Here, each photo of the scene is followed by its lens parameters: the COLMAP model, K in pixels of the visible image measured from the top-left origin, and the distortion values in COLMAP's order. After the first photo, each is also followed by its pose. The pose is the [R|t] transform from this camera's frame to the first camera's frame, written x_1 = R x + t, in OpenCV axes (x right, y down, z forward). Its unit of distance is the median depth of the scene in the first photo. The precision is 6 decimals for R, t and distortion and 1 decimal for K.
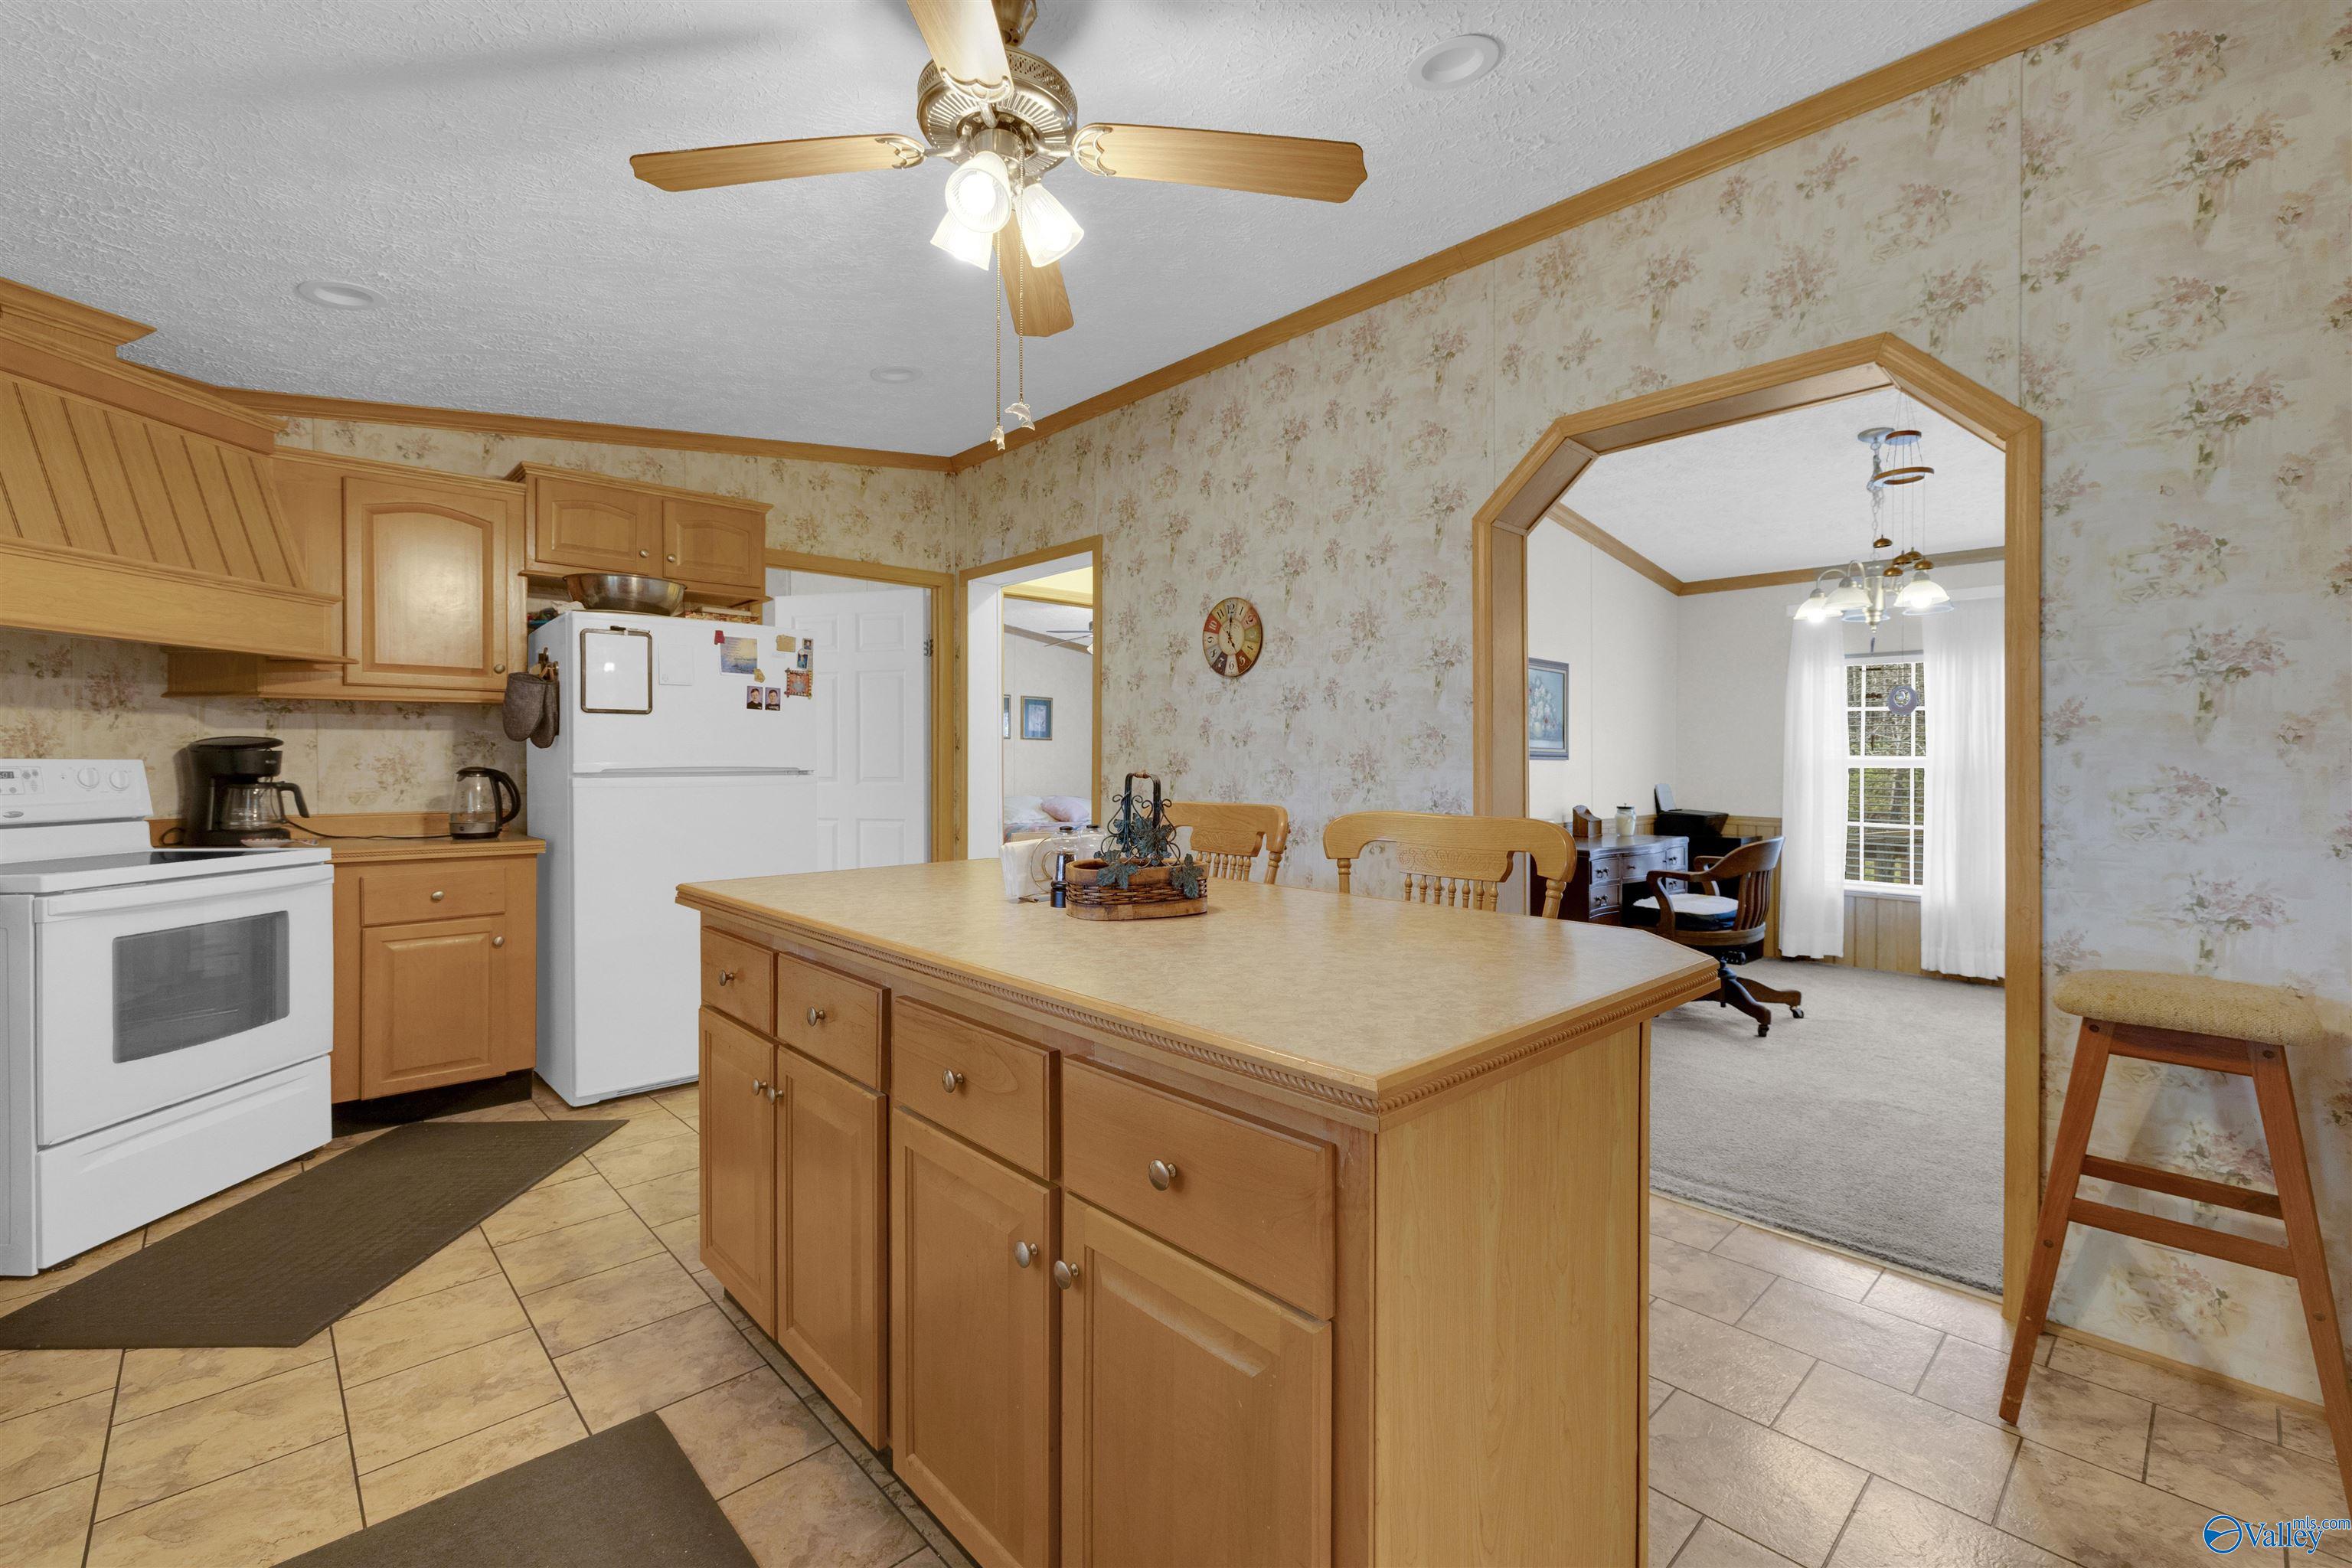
lens RADIAL K [[992.6, 0, 1154.6], [0, 992.6, 772.0], [0, 0, 1]] dist [0.000722, -0.000131]
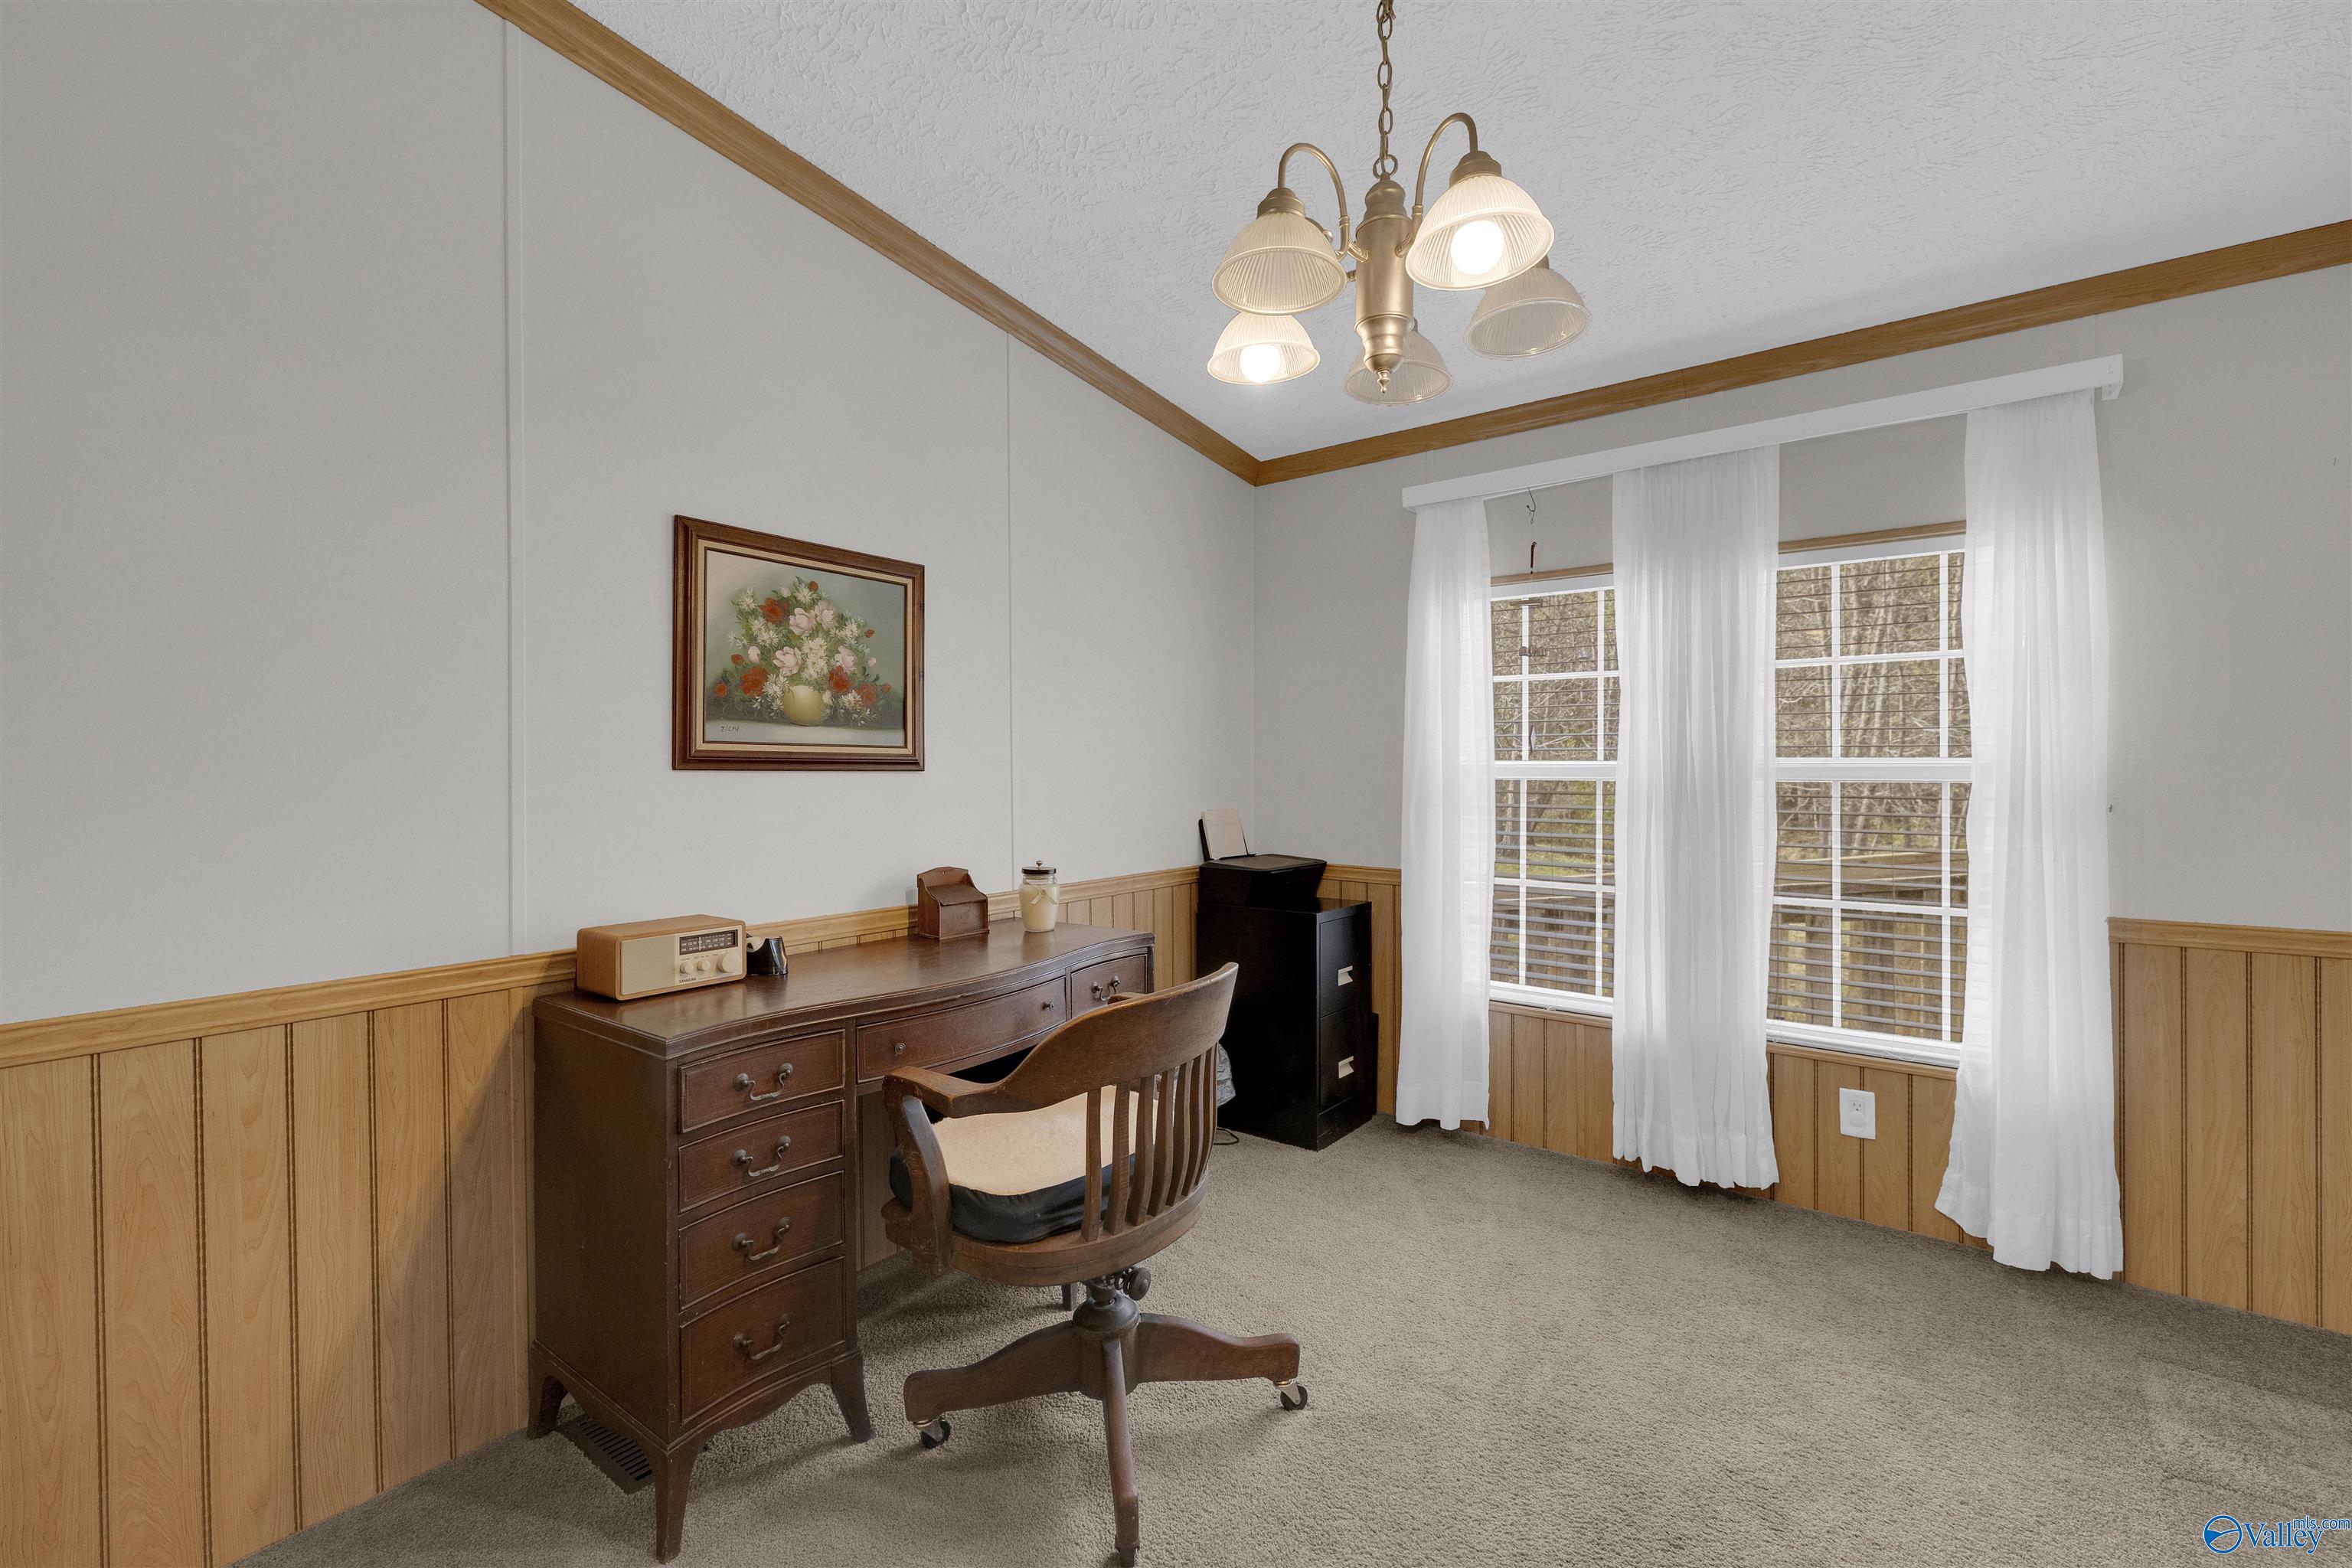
lens RADIAL K [[992.6, 0, 1154.6], [0, 992.6, 772.0], [0, 0, 1]] dist [0.000722, -0.000131]
pose [[0.986248, -0.006822, 0.165130, 0.420665], [0.008831, 0.999896, -0.011438, -0.004762], [-0.165035, 0.012739, 0.986205, 0.485496]]
